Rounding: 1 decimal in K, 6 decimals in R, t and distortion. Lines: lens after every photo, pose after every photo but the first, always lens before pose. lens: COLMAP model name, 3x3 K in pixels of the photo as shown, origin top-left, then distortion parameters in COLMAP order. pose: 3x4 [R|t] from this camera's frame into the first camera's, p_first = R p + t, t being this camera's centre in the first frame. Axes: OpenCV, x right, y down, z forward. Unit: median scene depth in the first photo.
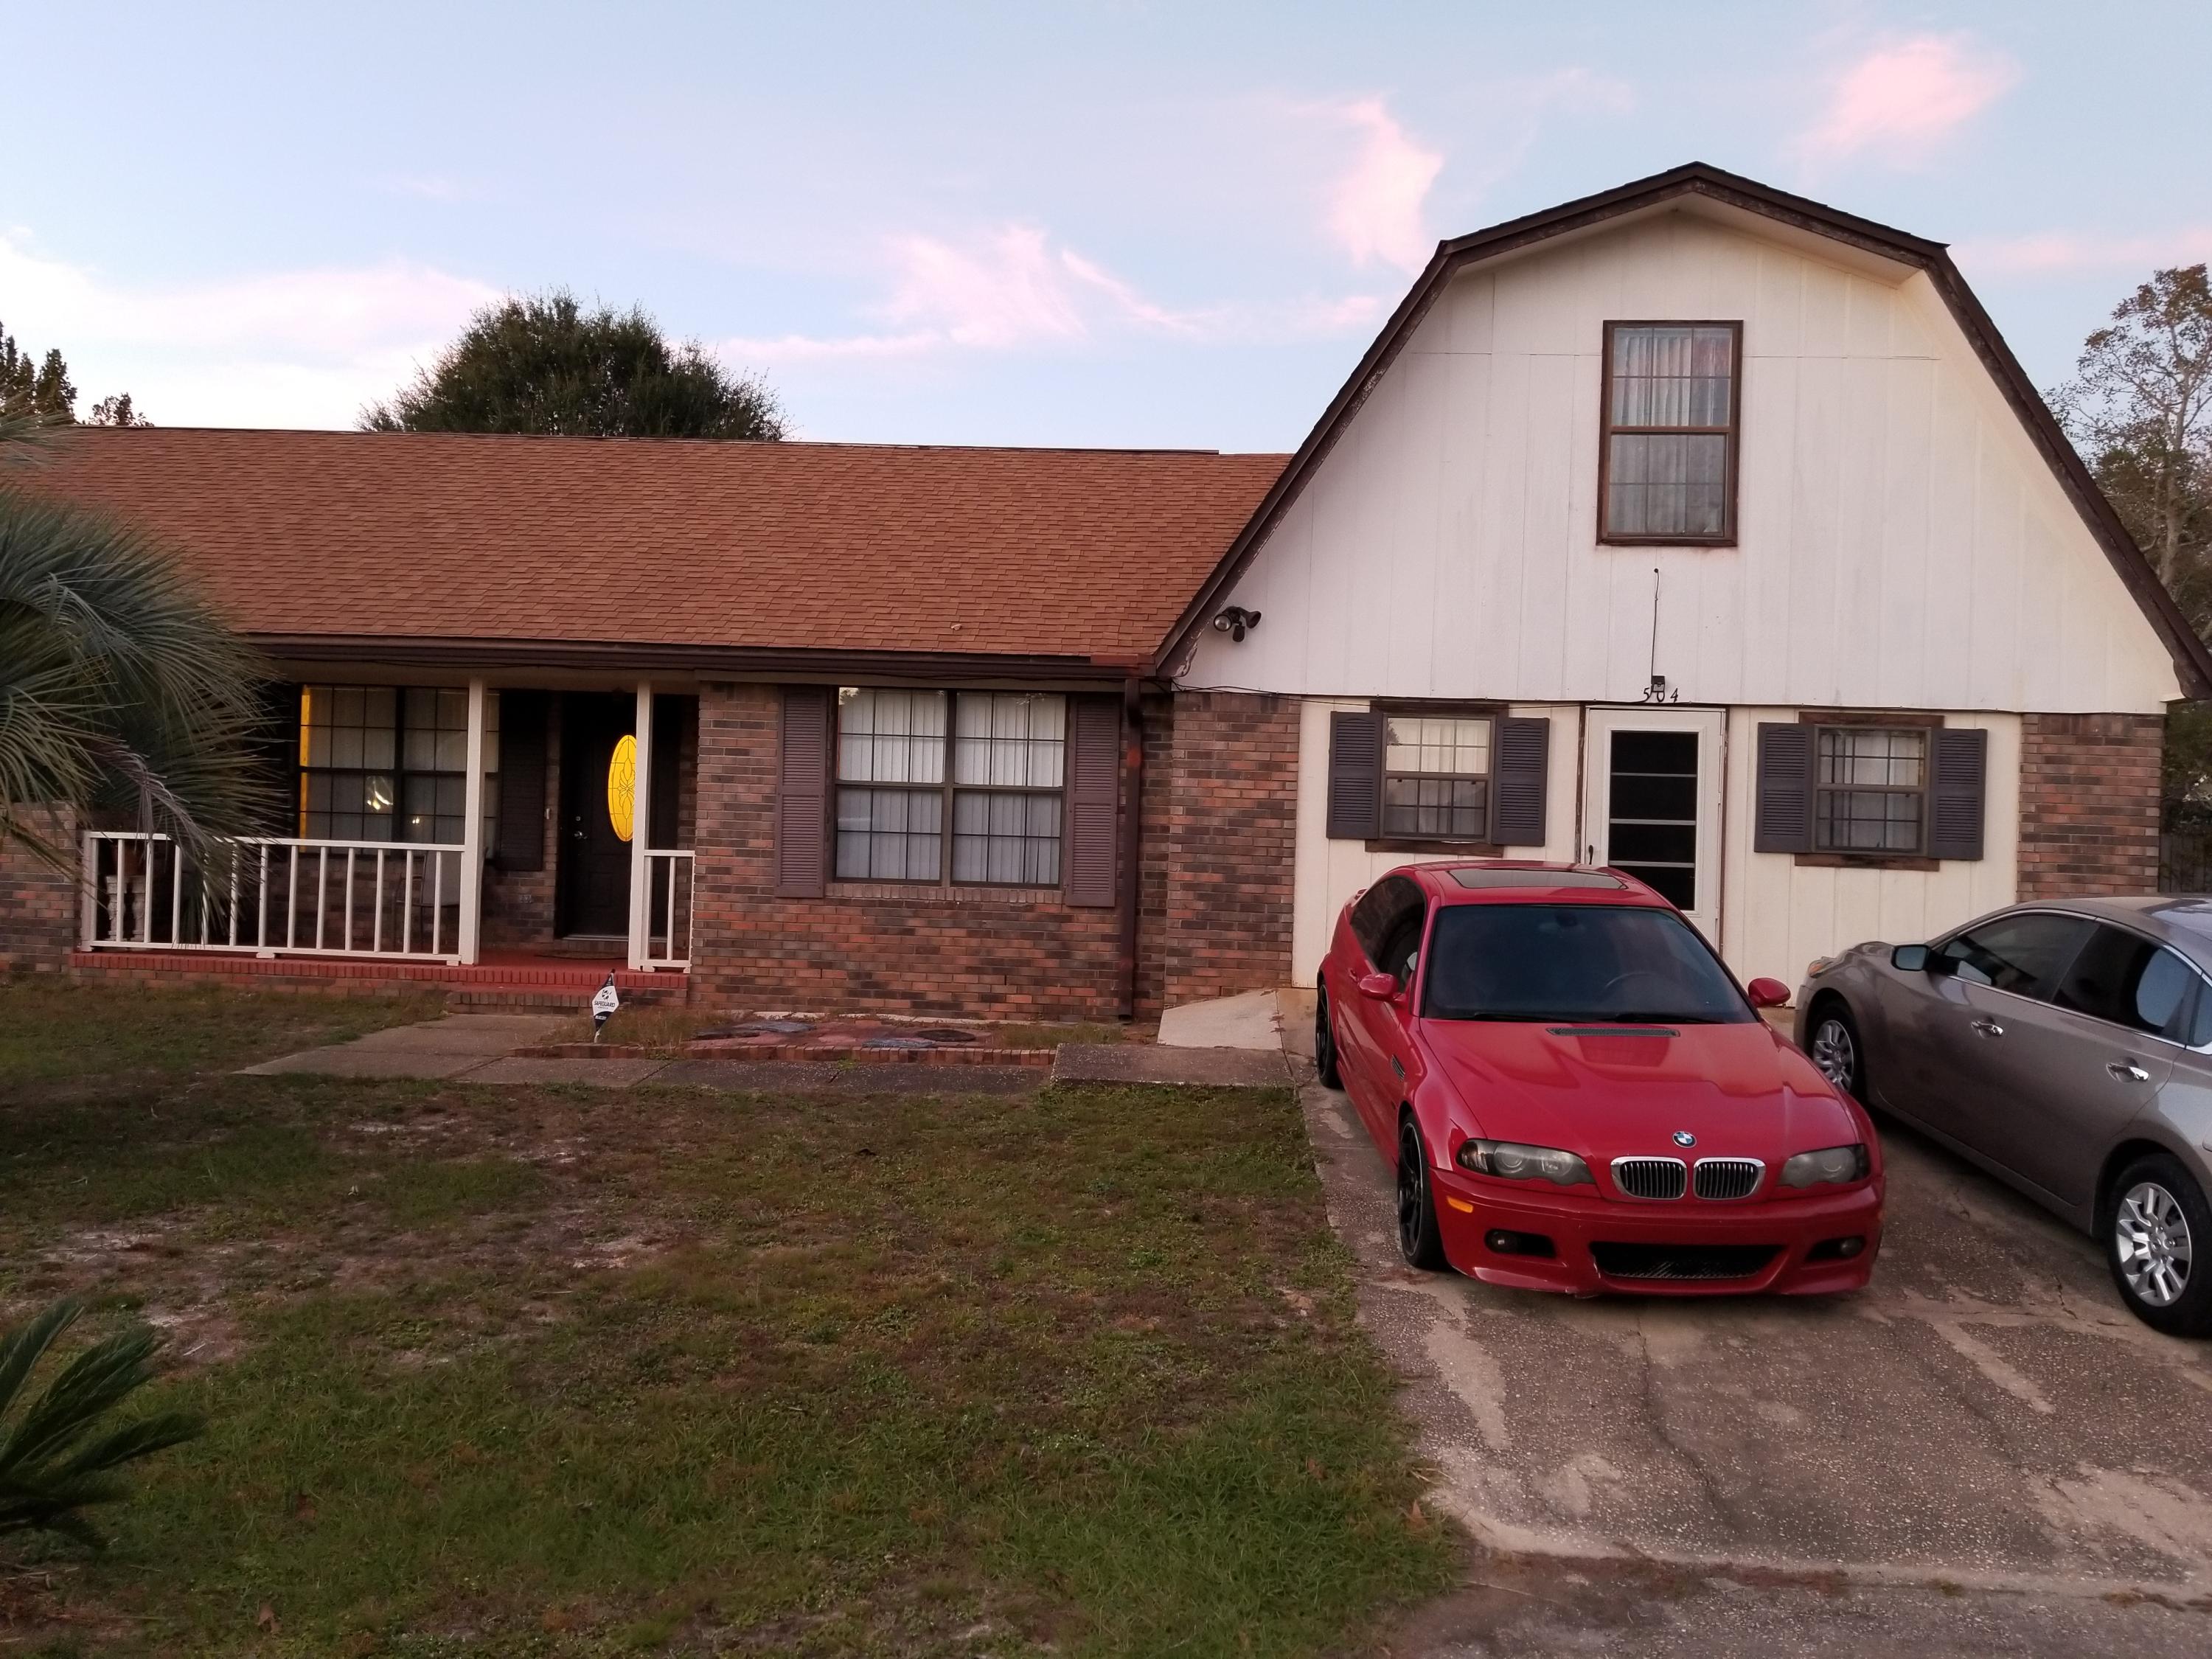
lens RADIAL K [[1737.2, 0, 1092.2], [0, 1737.2, 838.0], [0, 0, 1]] dist [0.119185, -0.224966]
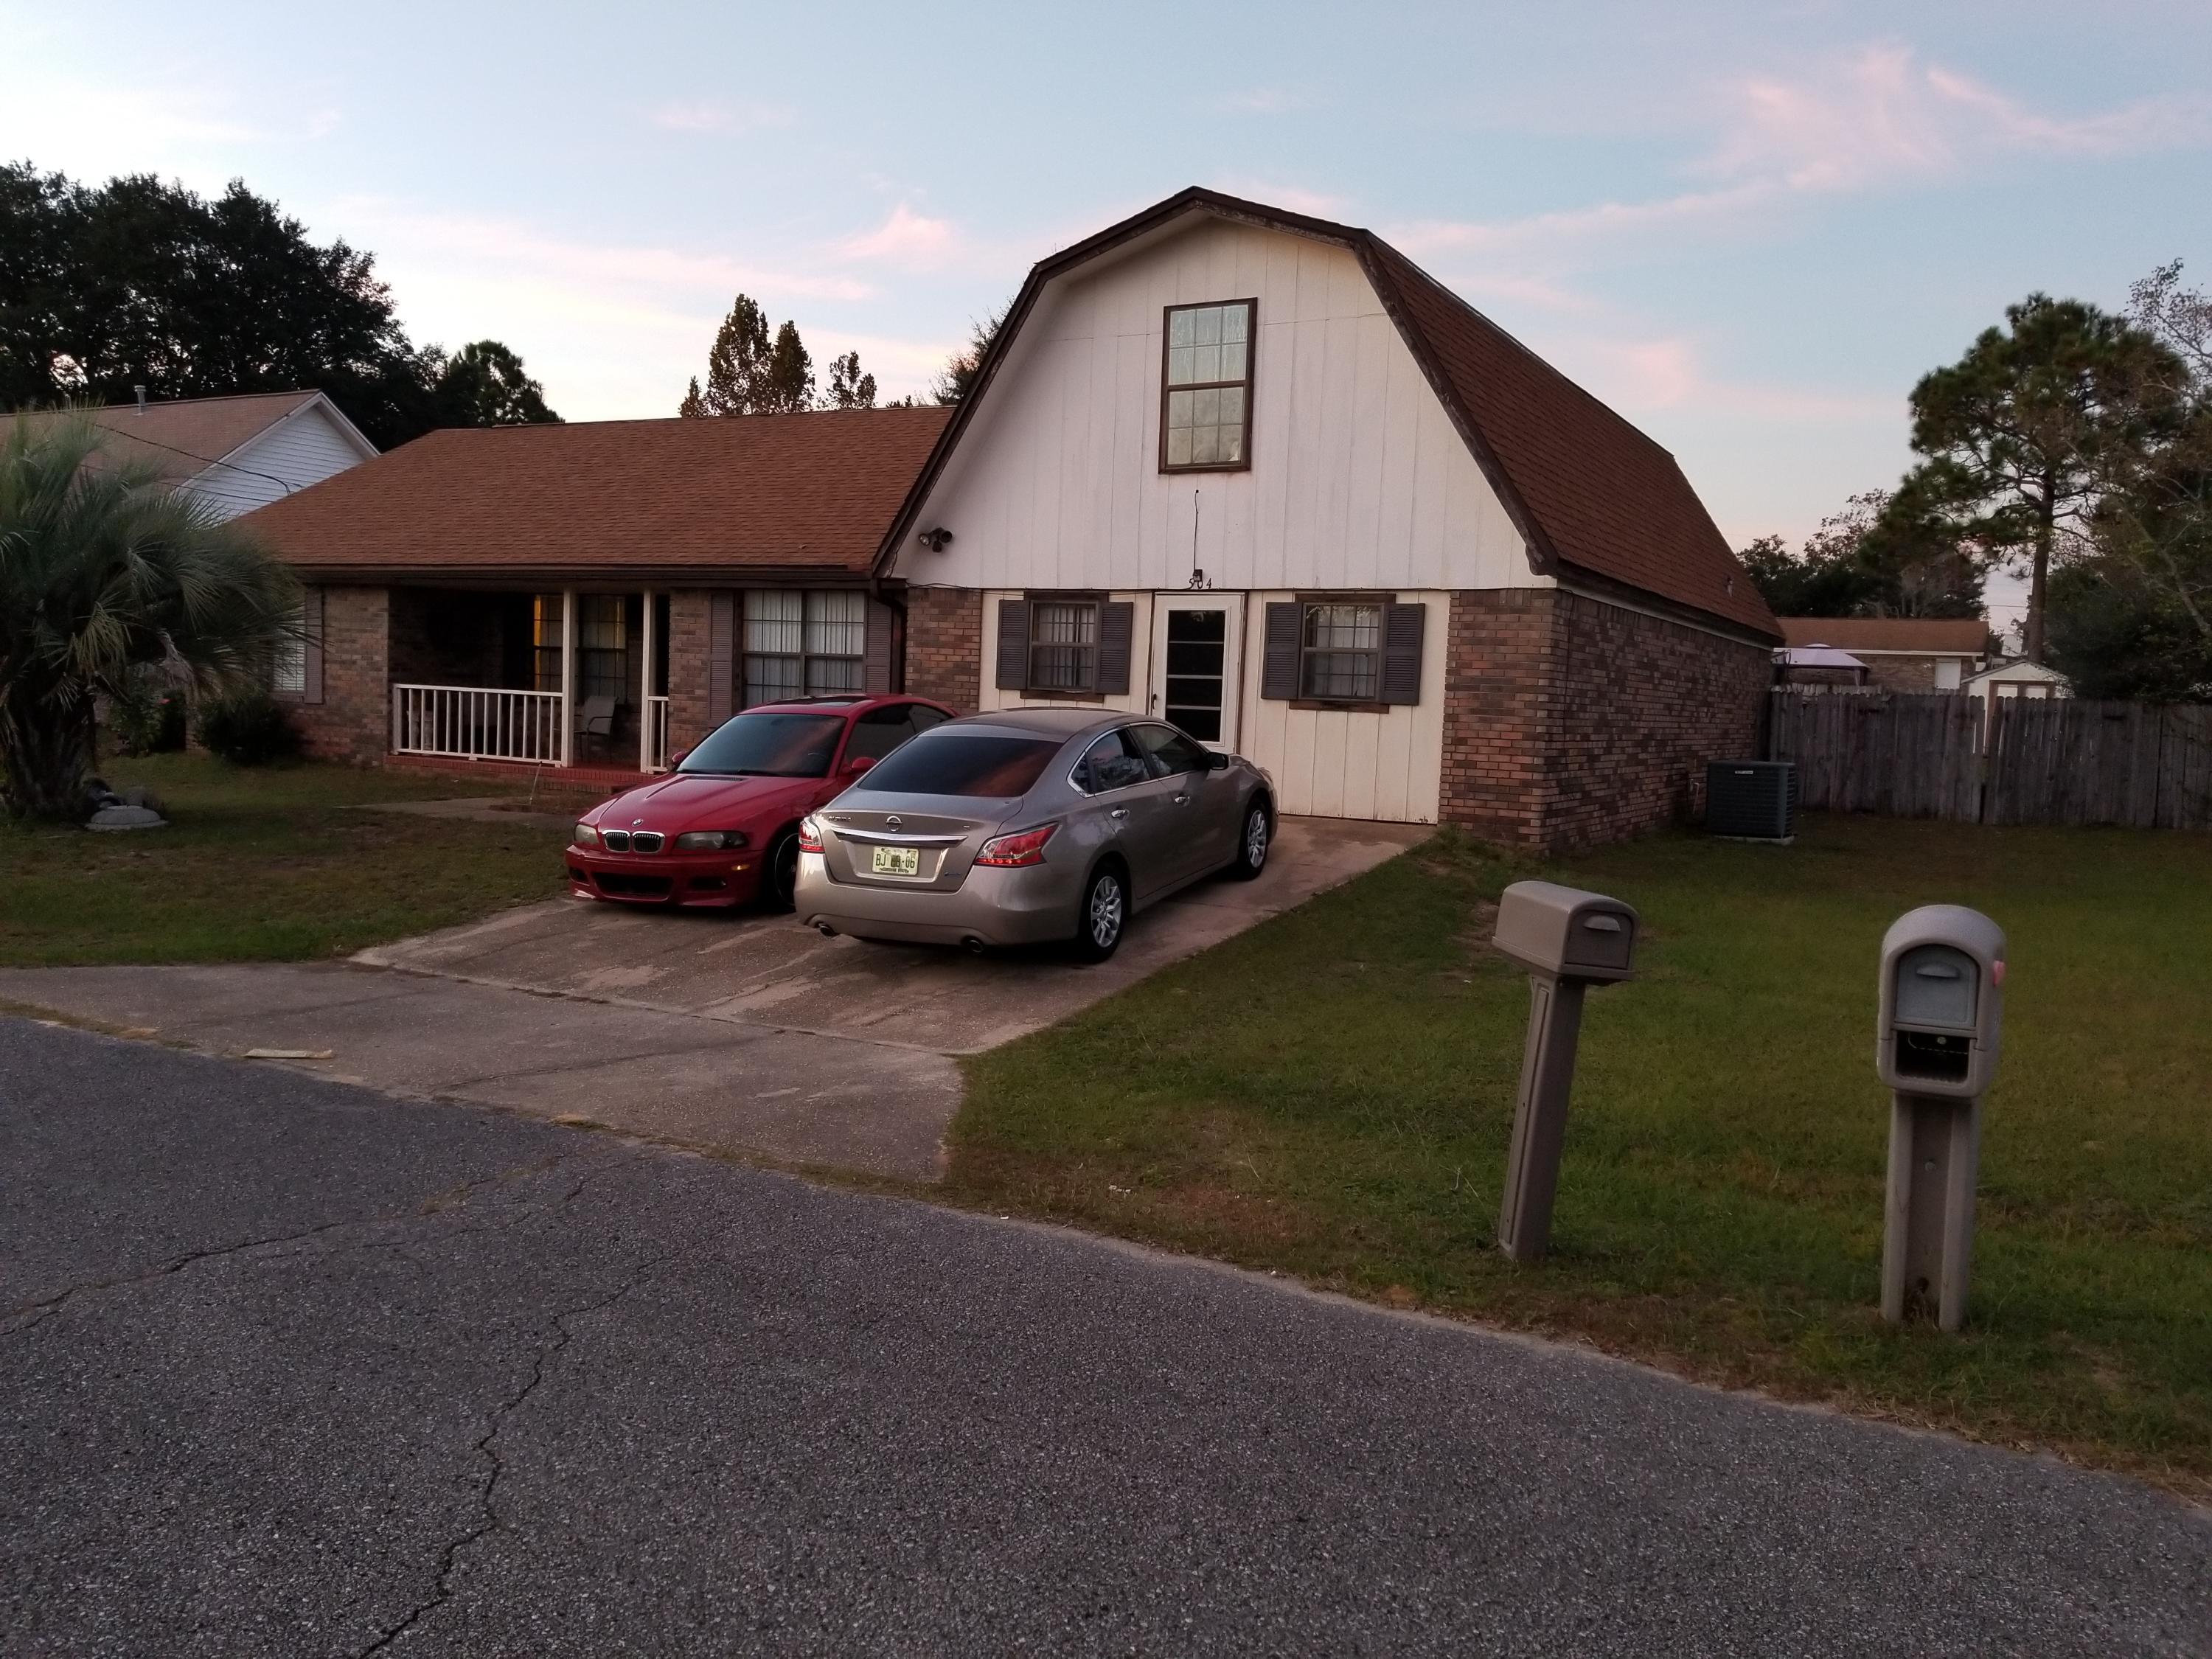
lens RADIAL K [[1737.2, 0, 1092.2], [0, 1737.2, 838.0], [0, 0, 1]] dist [0.119185, -0.224966]
pose [[0.902002, 0.037726, -0.430081, 0.834405], [-0.011361, 0.997904, 0.063706, 0.030892], [0.431583, -0.052577, 0.900540, -0.267553]]
